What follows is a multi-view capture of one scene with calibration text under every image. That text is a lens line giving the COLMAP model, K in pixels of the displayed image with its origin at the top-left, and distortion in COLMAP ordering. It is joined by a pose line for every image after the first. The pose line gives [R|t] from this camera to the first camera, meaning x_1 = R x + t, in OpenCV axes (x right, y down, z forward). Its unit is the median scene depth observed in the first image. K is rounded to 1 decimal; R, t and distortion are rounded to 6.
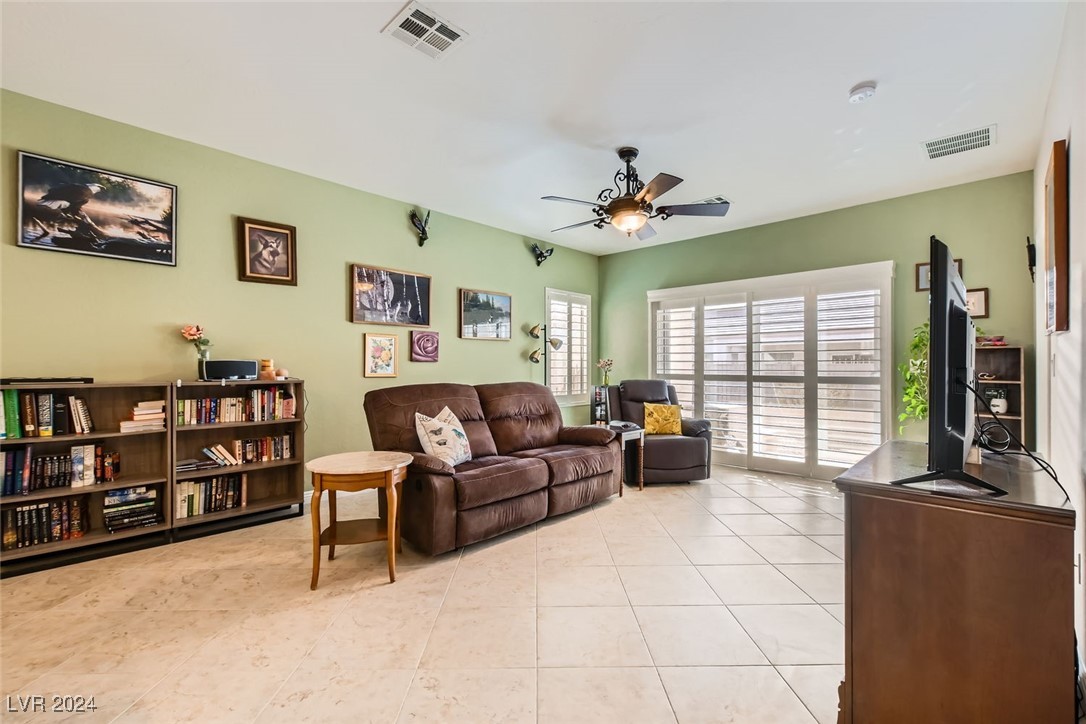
lens RADIAL K [[473.9, 0, 547.3], [0, 473.9, 363.1], [0, 0, 1]] dist [-0.013550, 0.011071]
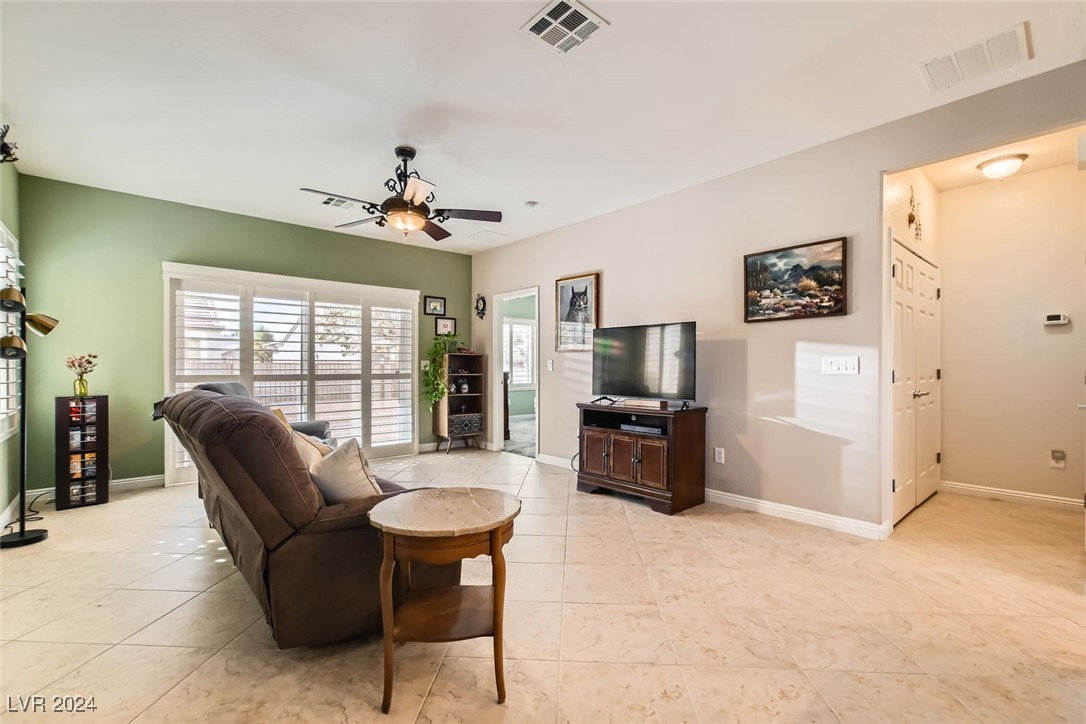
lens RADIAL K [[473.9, 0, 547.3], [0, 473.9, 363.1], [0, 0, 1]] dist [-0.013550, 0.011071]
pose [[0.086760, 0.004722, 0.996218, -0.632490], [-0.007180, 0.999966, -0.004114, 0.002868], [-0.996203, -0.006796, 0.086791, 0.484264]]
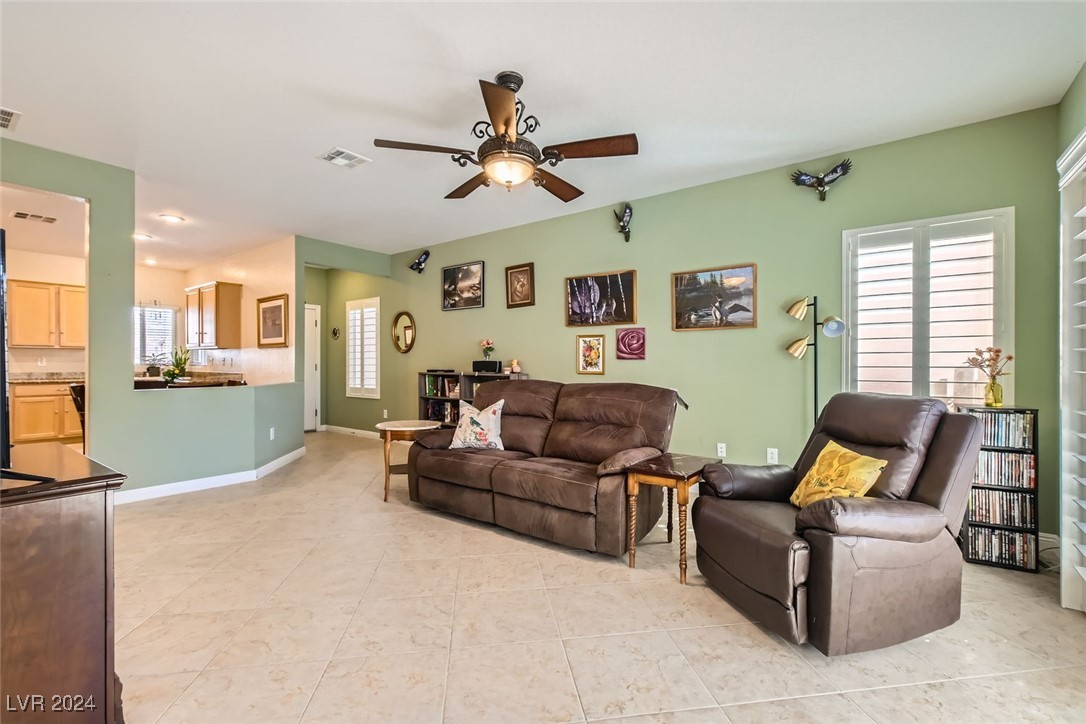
lens RADIAL K [[473.9, 0, 547.3], [0, 473.9, 363.1], [0, 0, 1]] dist [-0.013550, 0.011071]
pose [[0.116011, -0.002614, -0.993245, 0.732627], [0.006545, 0.999977, -0.001867, 0.005784], [0.993226, -0.006284, 0.116025, 0.768168]]
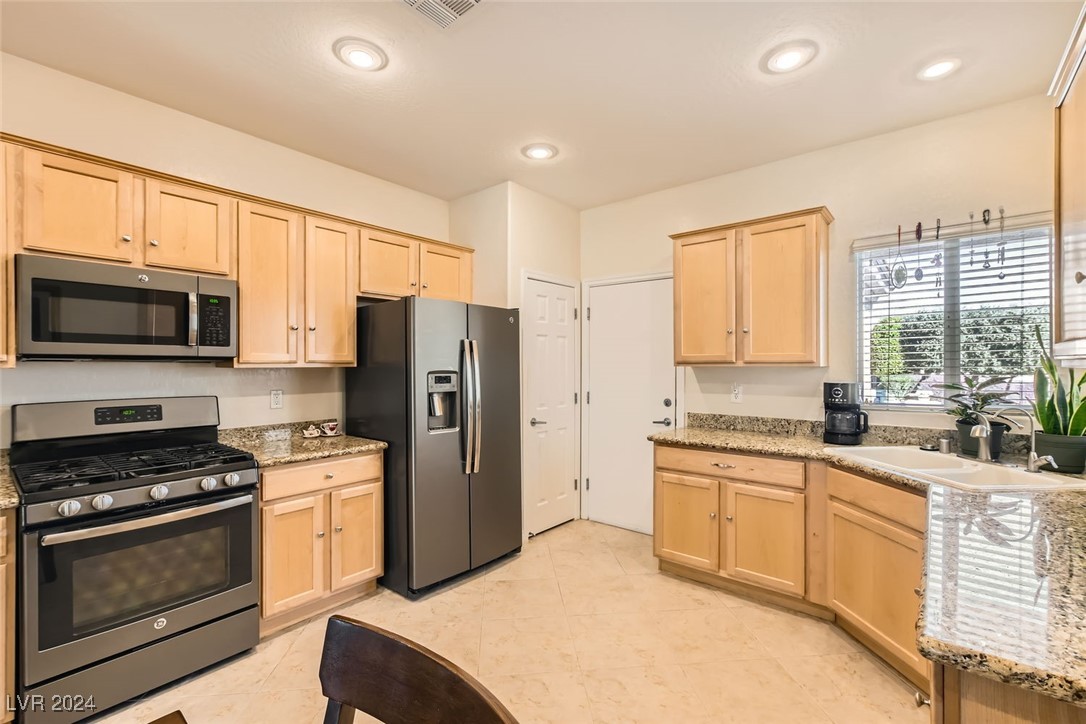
lens RADIAL K [[473.9, 0, 547.3], [0, 473.9, 363.1], [0, 0, 1]] dist [-0.013550, 0.011071]
pose [[-0.997825, -0.001967, -0.065890, -0.645953], [-0.001191, 0.999929, -0.011815, -0.051670], [0.065908, -0.011711, -0.997757, 0.039285]]
